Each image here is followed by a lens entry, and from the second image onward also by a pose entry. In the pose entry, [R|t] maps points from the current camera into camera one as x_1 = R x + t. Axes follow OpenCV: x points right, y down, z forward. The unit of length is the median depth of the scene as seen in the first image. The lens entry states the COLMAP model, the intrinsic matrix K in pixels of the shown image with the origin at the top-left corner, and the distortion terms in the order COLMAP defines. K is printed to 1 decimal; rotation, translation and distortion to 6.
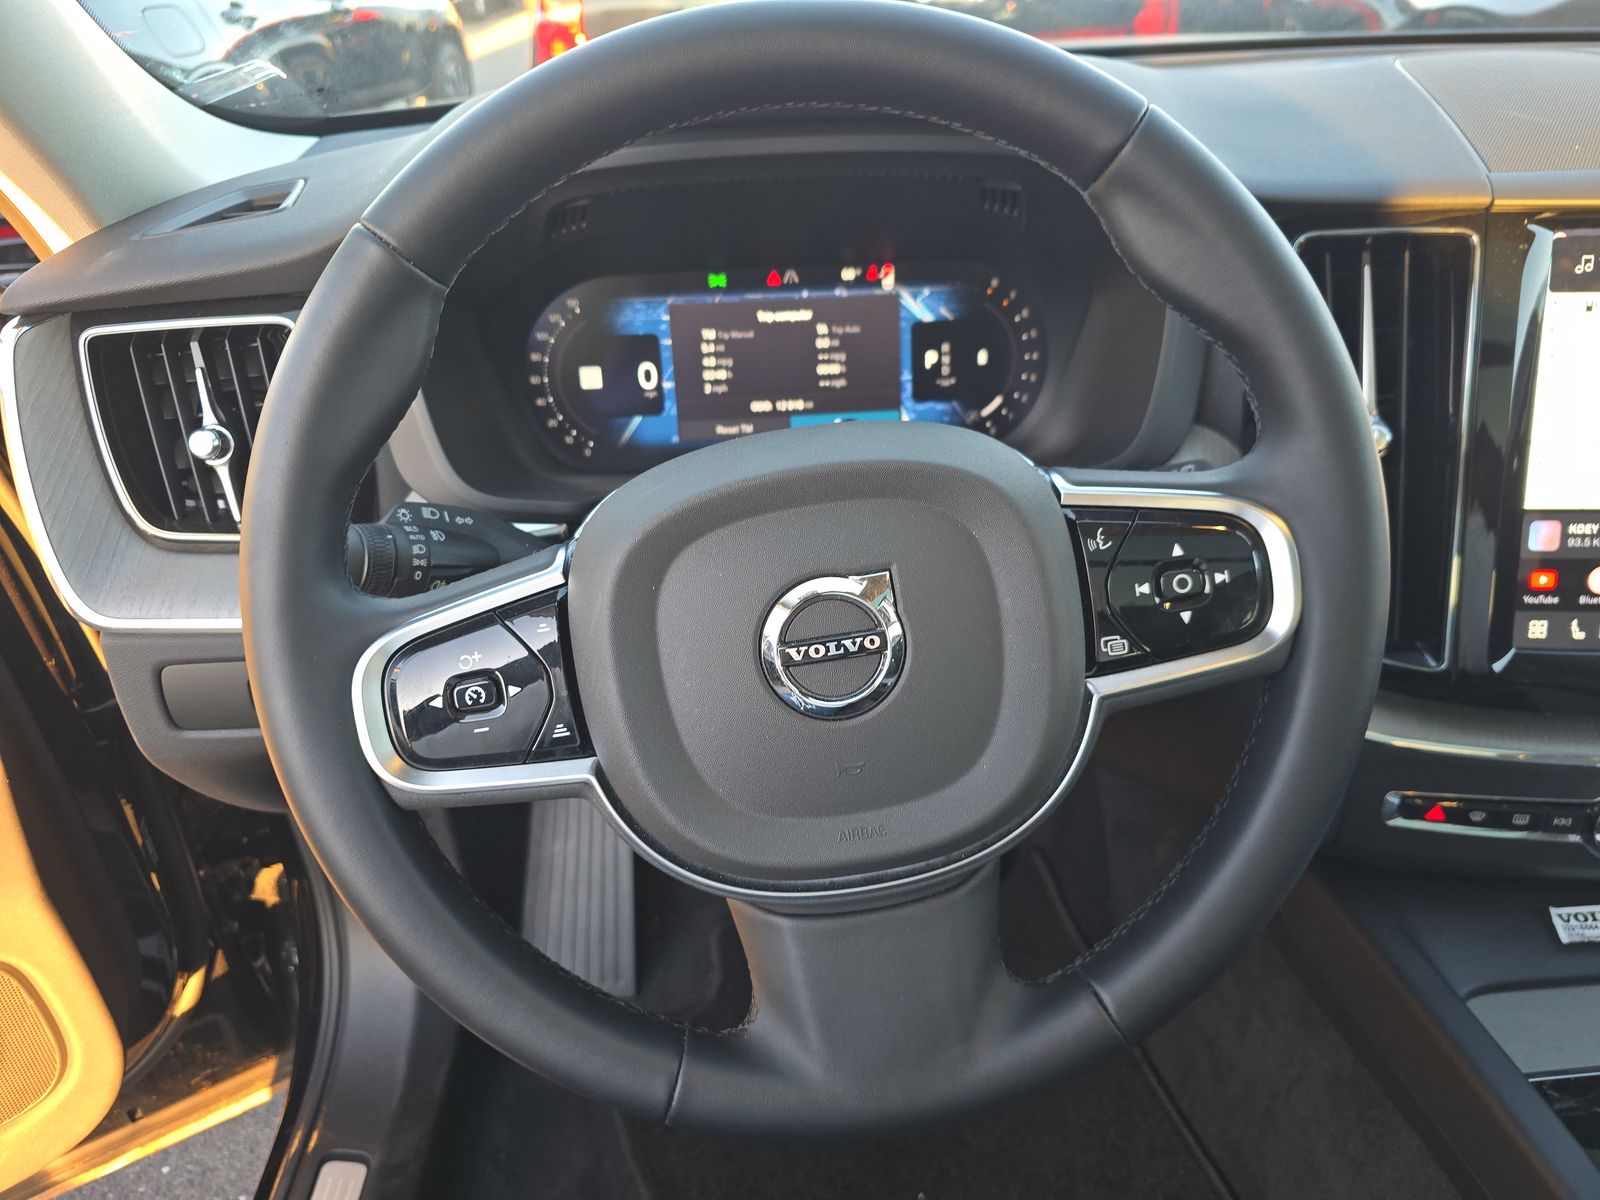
lens RADIAL K [[1082.7, 0, 803.4], [0, 1082.7, 597.6], [0, 0, 1]] dist [0.015062, -0.008274]
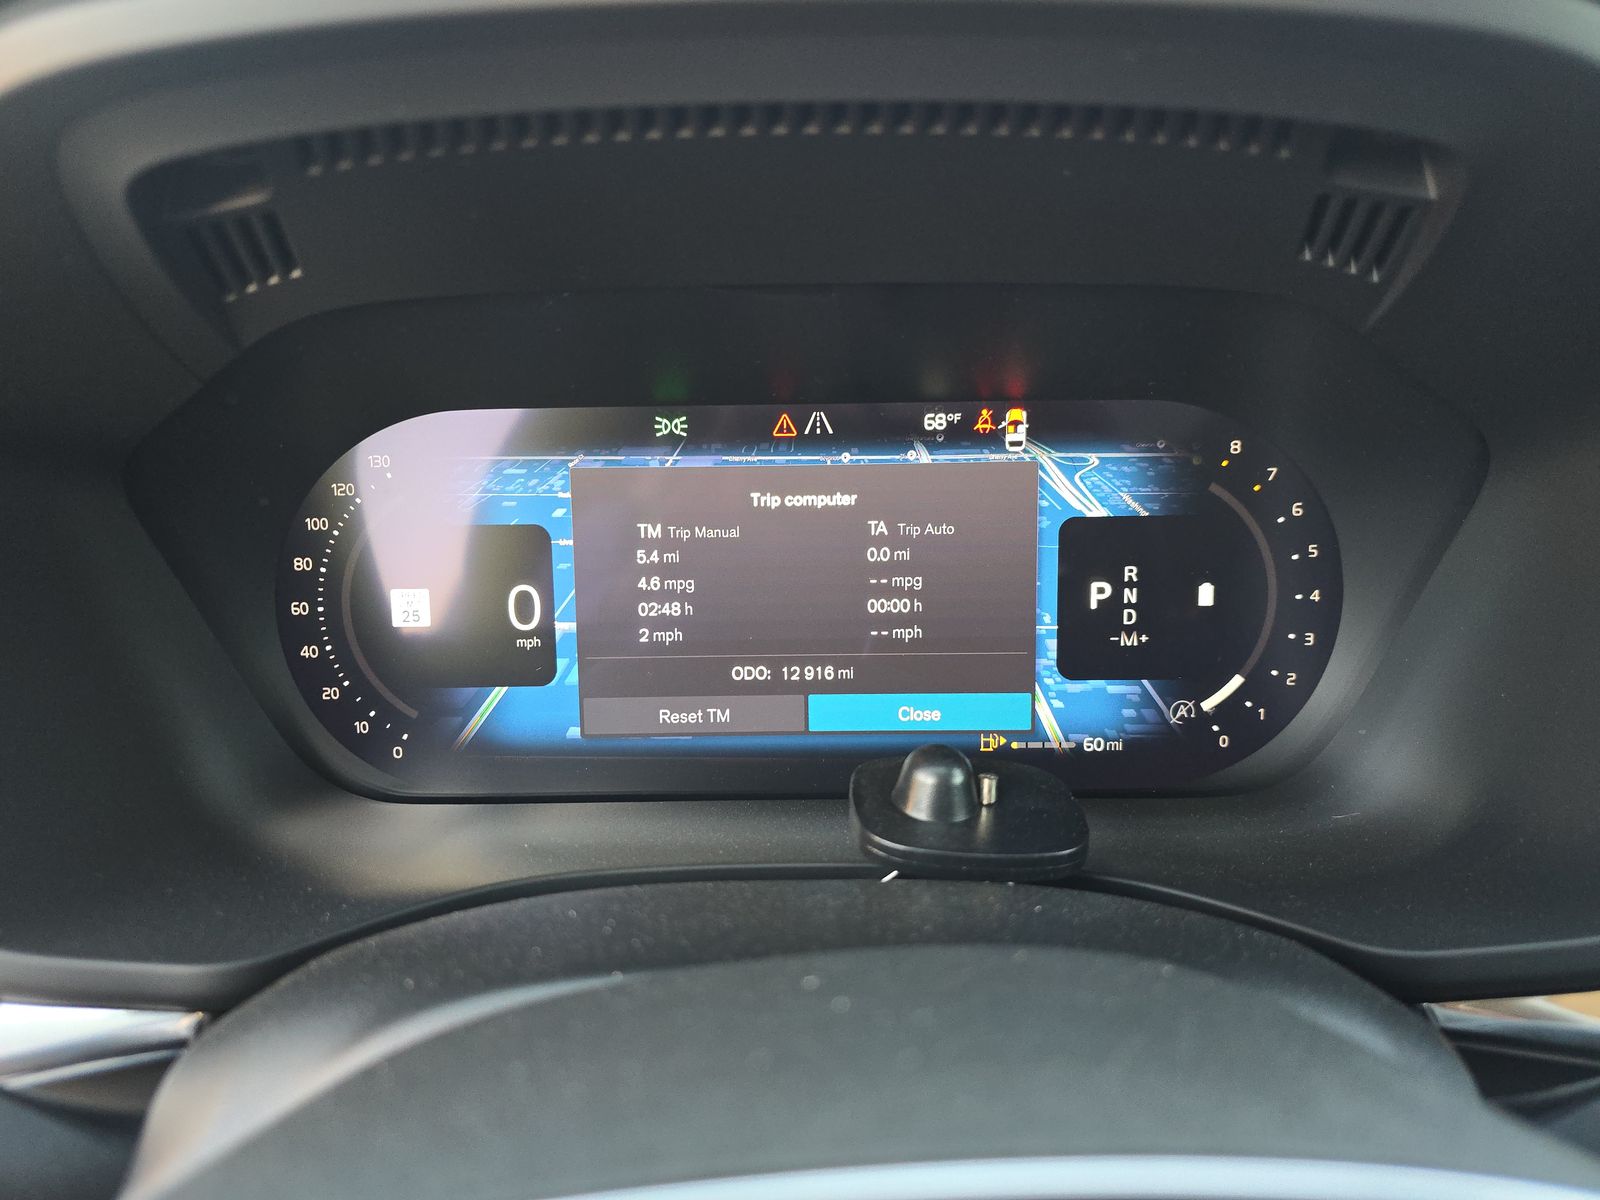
lens RADIAL K [[1082.7, 0, 801.5], [0, 1082.7, 590.8], [0, 0, 1]] dist [0.015062, -0.008274]
pose [[0.996527, 0.039475, -0.073318, 0.019932], [-0.048831, 0.990238, -0.130555, -0.152876], [0.067449, 0.133682, 0.988726, 0.513297]]
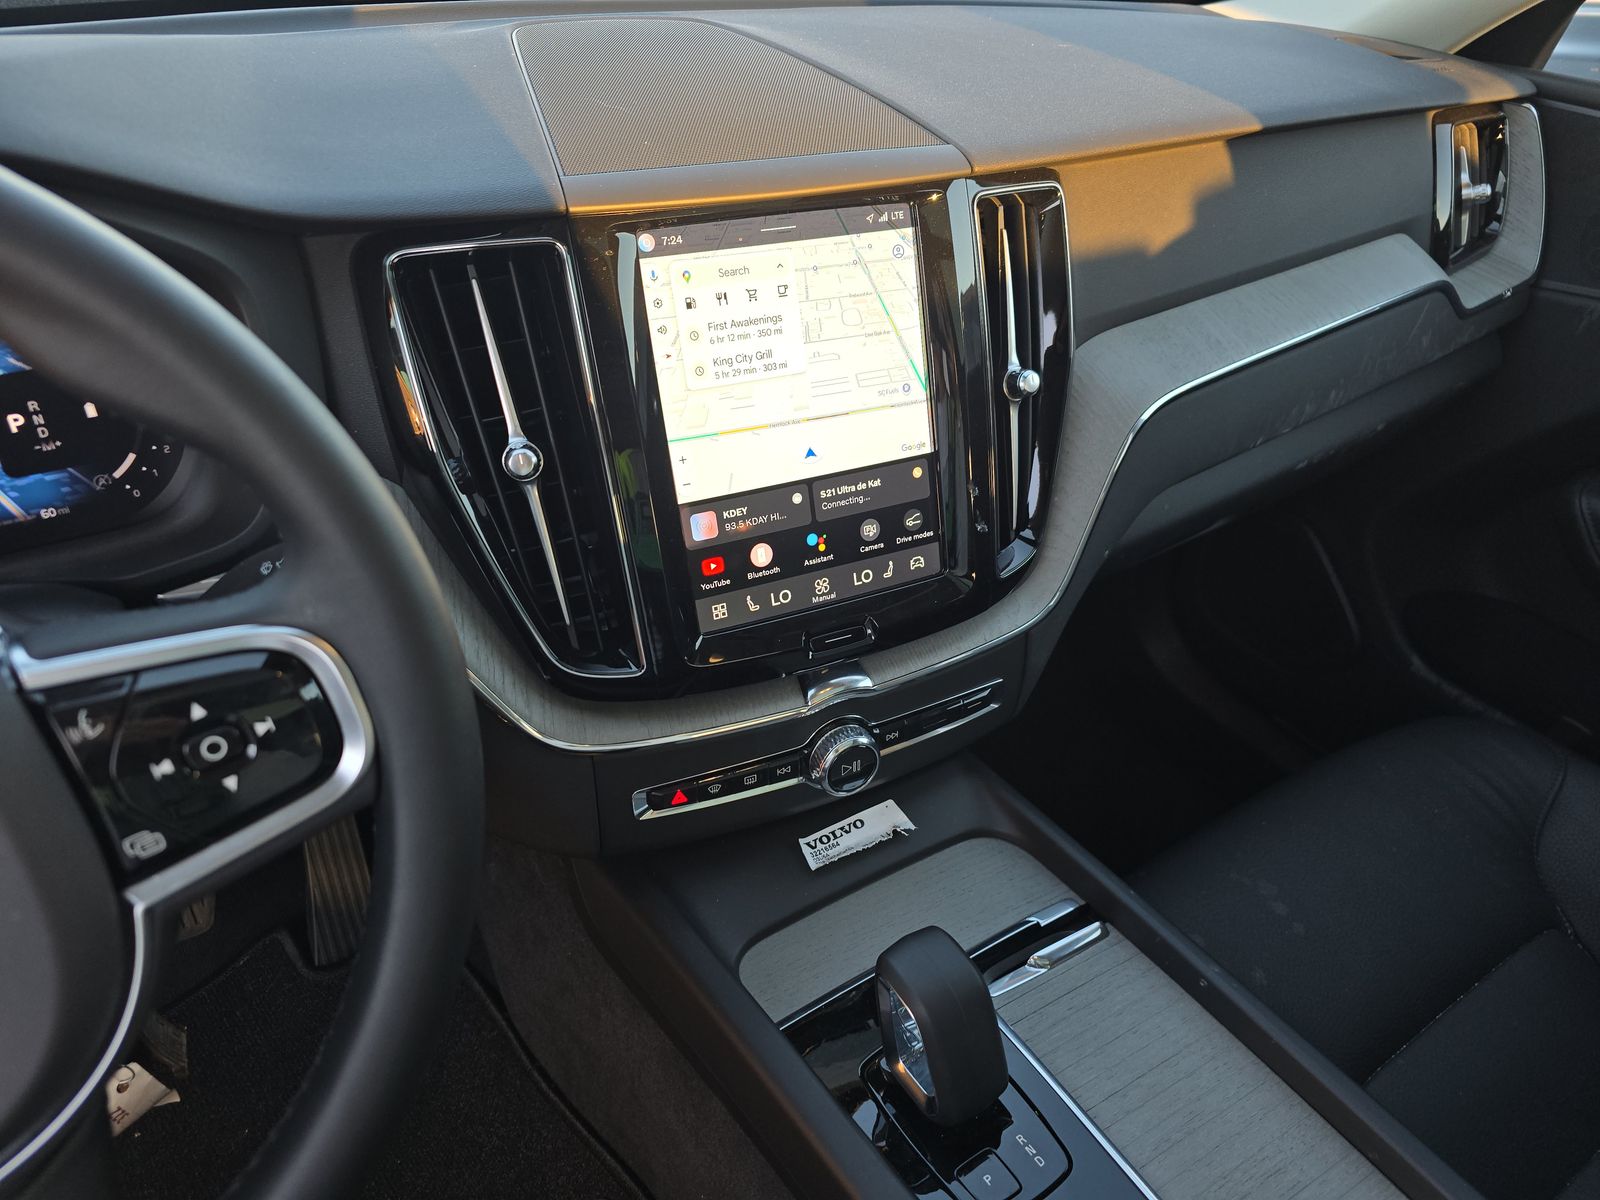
lens RADIAL K [[1082.7, 0, 789.8], [0, 1082.7, 597.5], [0, 0, 1]] dist [0.015062, -0.008274]
pose [[0.868242, -0.230199, 0.439504, 0.232396], [0.195273, 0.972902, 0.123813, -0.084489], [-0.456096, -0.021676, 0.889667, 0.032092]]
